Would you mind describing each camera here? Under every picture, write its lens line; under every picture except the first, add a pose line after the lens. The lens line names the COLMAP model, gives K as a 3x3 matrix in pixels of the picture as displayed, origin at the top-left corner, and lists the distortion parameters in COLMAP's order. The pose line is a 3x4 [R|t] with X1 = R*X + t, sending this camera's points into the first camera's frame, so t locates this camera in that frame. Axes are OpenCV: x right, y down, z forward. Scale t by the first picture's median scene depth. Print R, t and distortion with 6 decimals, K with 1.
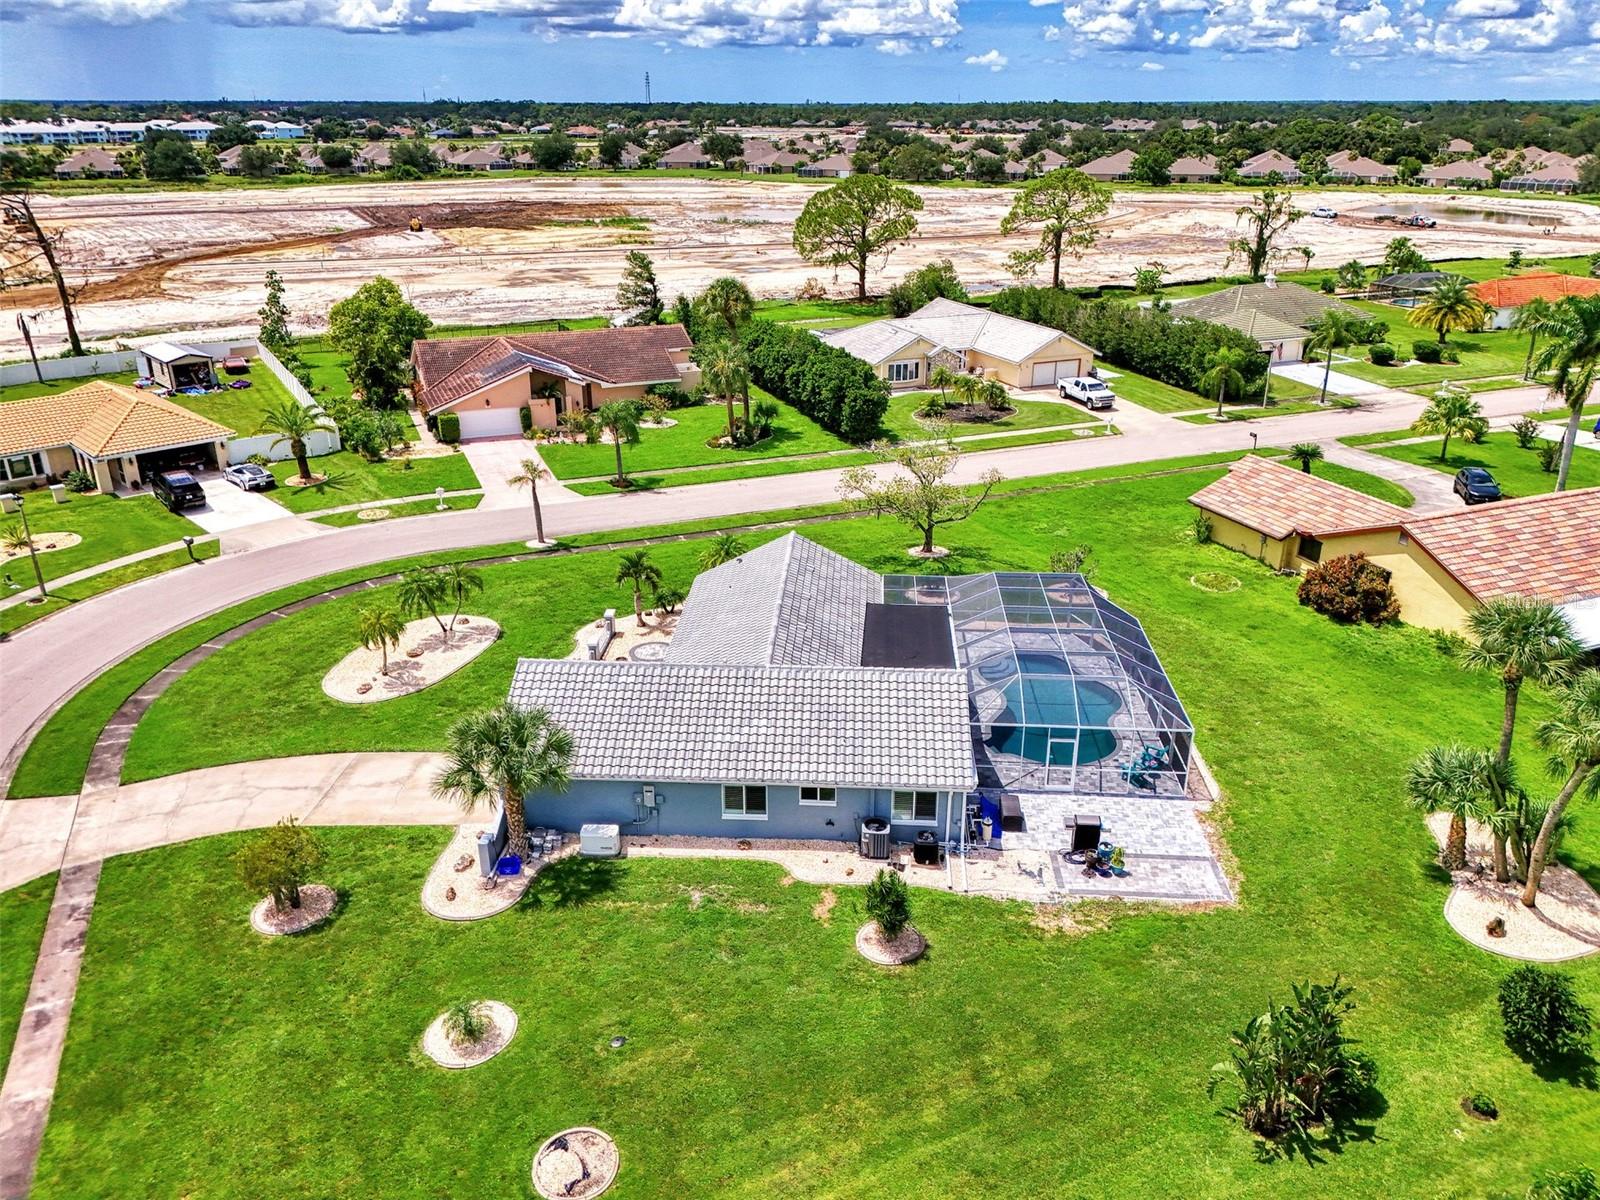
lens RADIAL K [[1186.6, 0, 794.7], [0, 1186.6, 605.1], [0, 0, 1]] dist [0.074590, -0.086174]
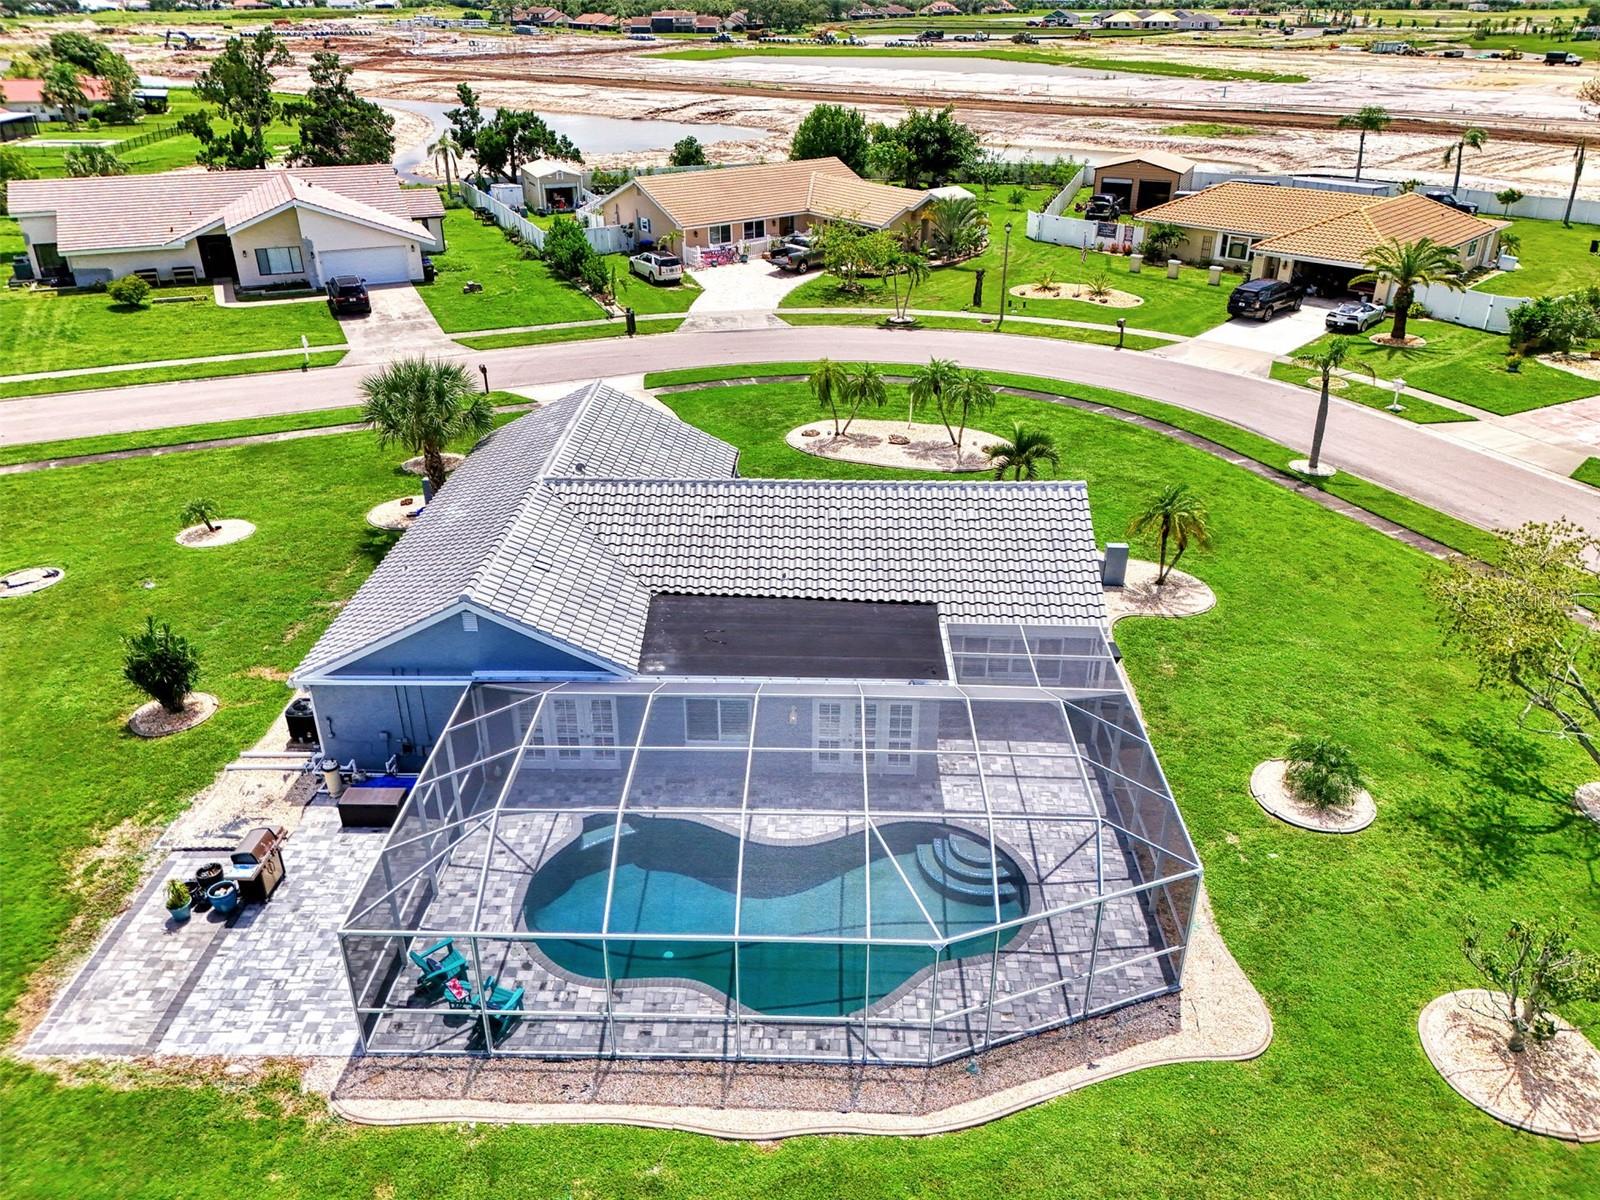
lens RADIAL K [[1186.6, 0, 794.7], [0, 1186.6, 605.1], [0, 0, 1]] dist [0.074590, -0.086174]
pose [[0.028367, 0.457737, -0.888635, 0.377491], [-0.387136, 0.824644, 0.412417, -0.139942], [0.921586, 0.332323, 0.200599, 0.561691]]
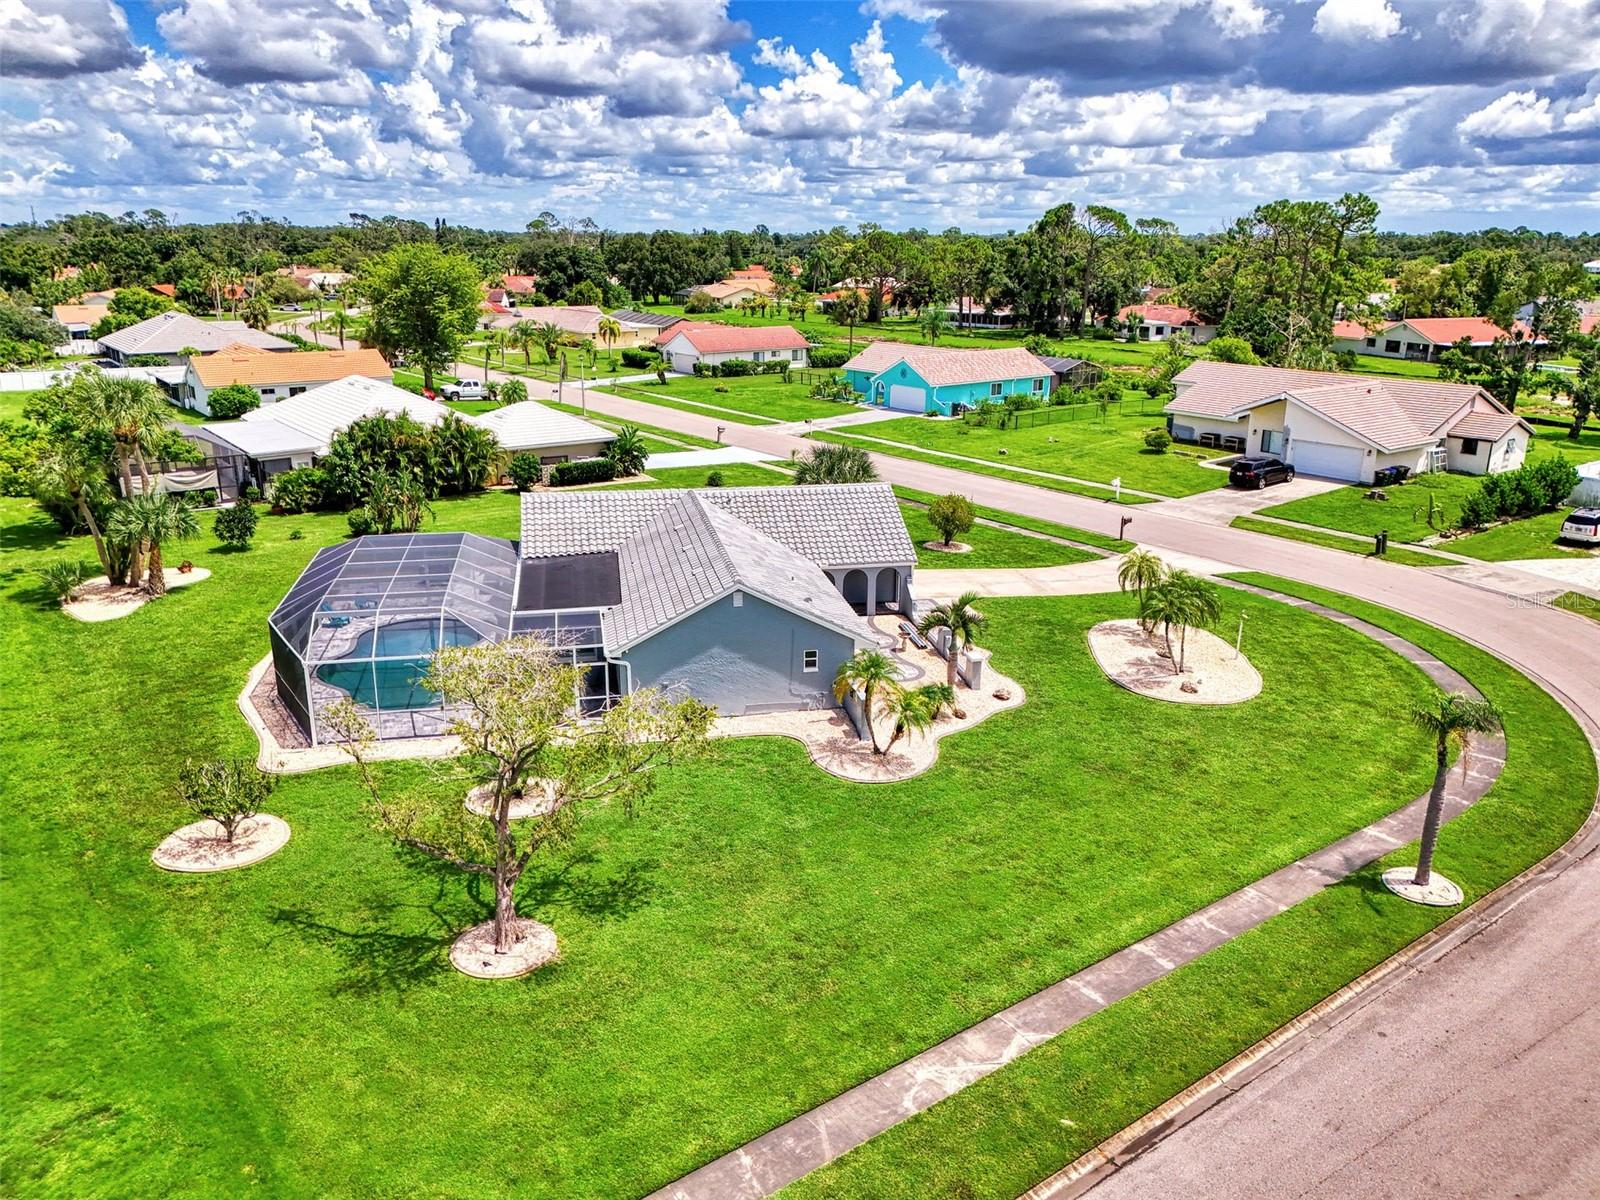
lens RADIAL K [[1204.1, 0, 793.6], [0, 1204.1, 575.9], [0, 0, 1]] dist [0.089227, -0.117161]
pose [[-0.969567, 0.060822, -0.237149, 0.093584], [-0.099657, 0.786718, 0.609215, -0.350873], [0.223623, 0.614308, -0.756715, 1.101980]]
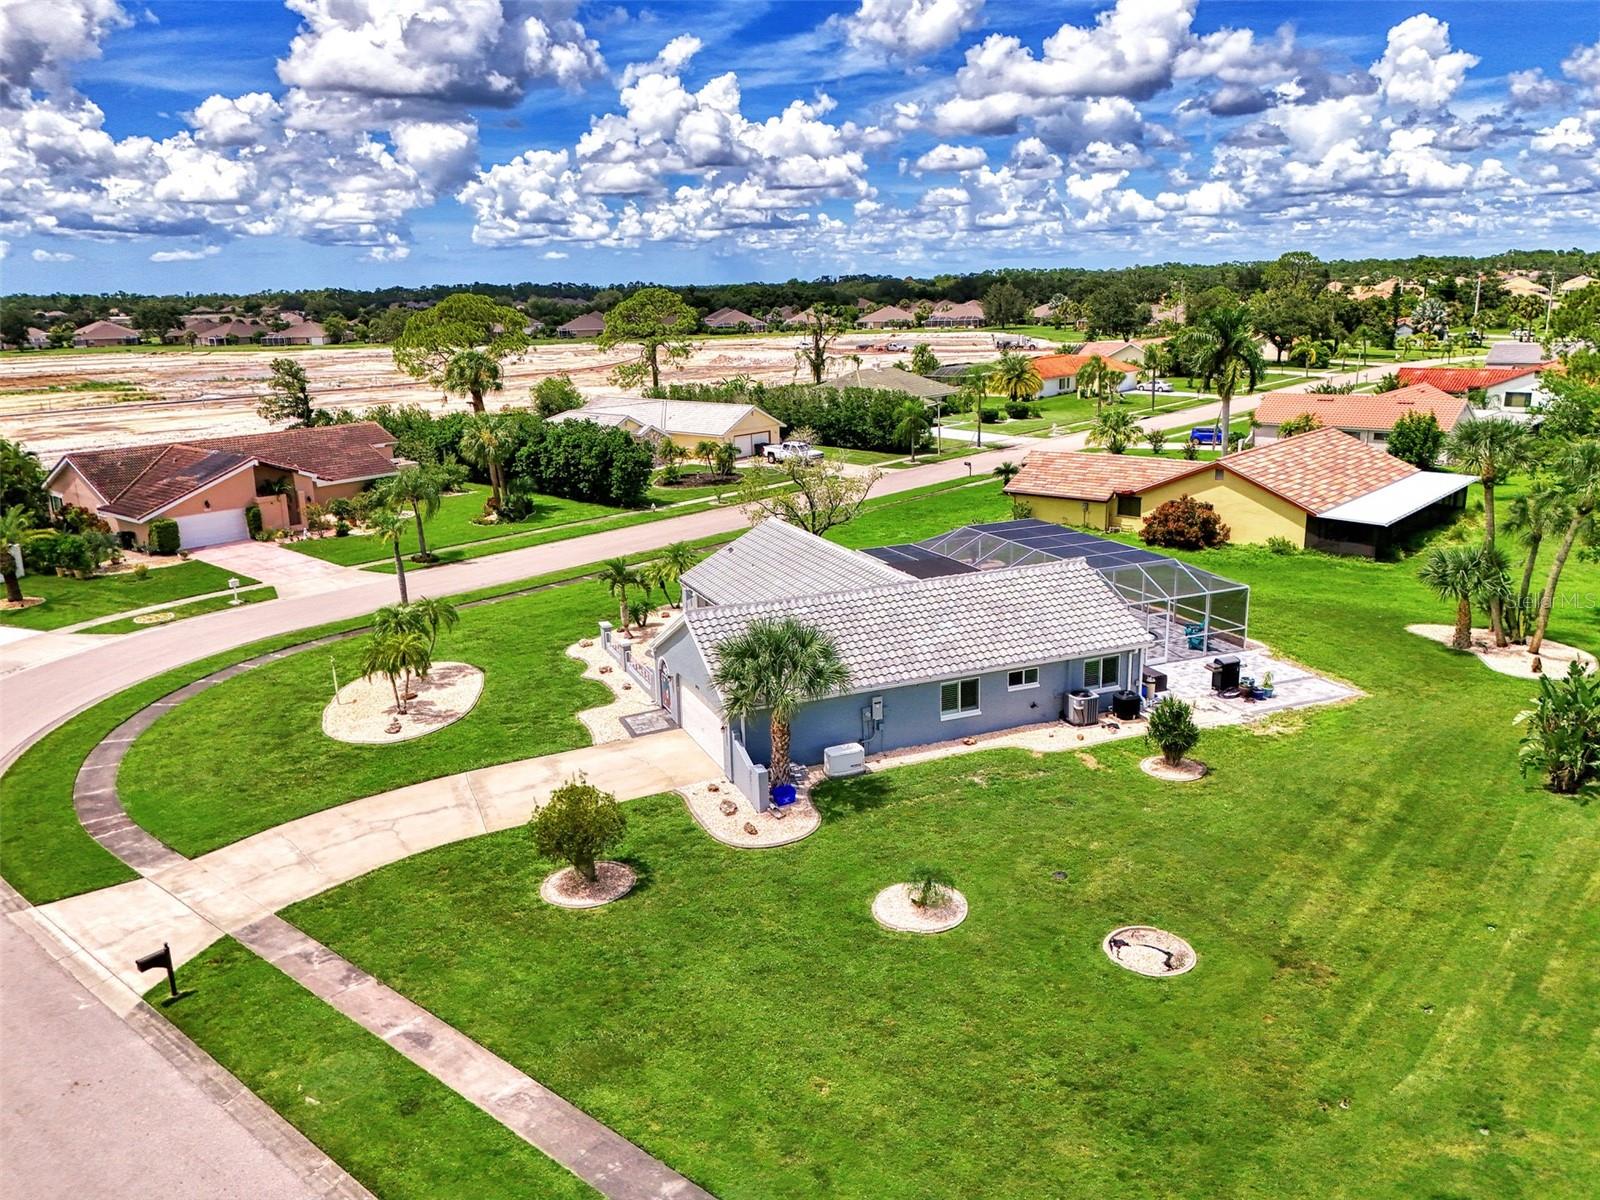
lens RADIAL K [[1224.4, 0, 800.0], [0, 1224.4, 600.0], [0, 0, 1]] dist [0.082211, -0.127289]
pose [[0.896578, -0.133859, 0.422173, -0.307071], [0.195571, 0.974920, -0.106219, 0.087331], [-0.397366, 0.177798, 0.900271, 0.054940]]
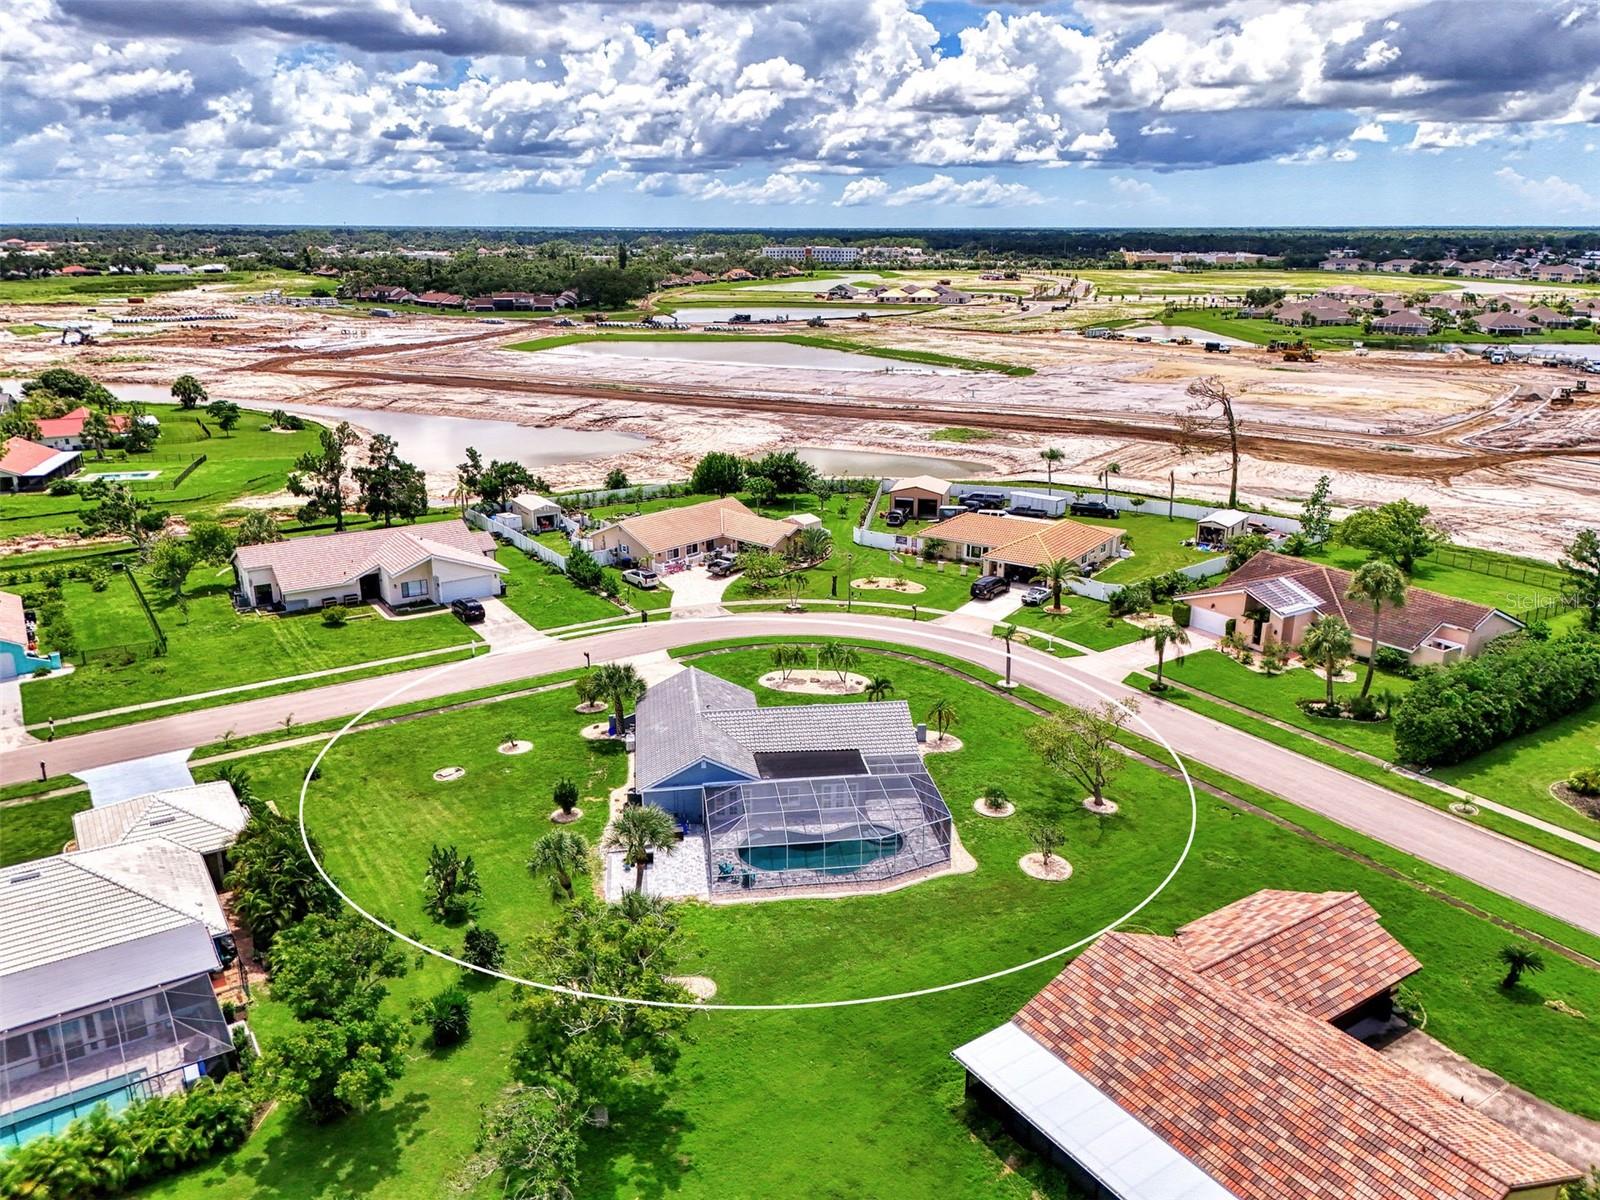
lens RADIAL K [[1204.1, 0, 793.6], [0, 1204.1, 575.9], [0, 0, 1]] dist [0.089227, -0.117161]
pose [[0.189446, 0.272929, -0.943197, 0.975631], [-0.380313, 0.906007, 0.185780, -0.310544], [0.905247, 0.323514, 0.275438, 0.292029]]
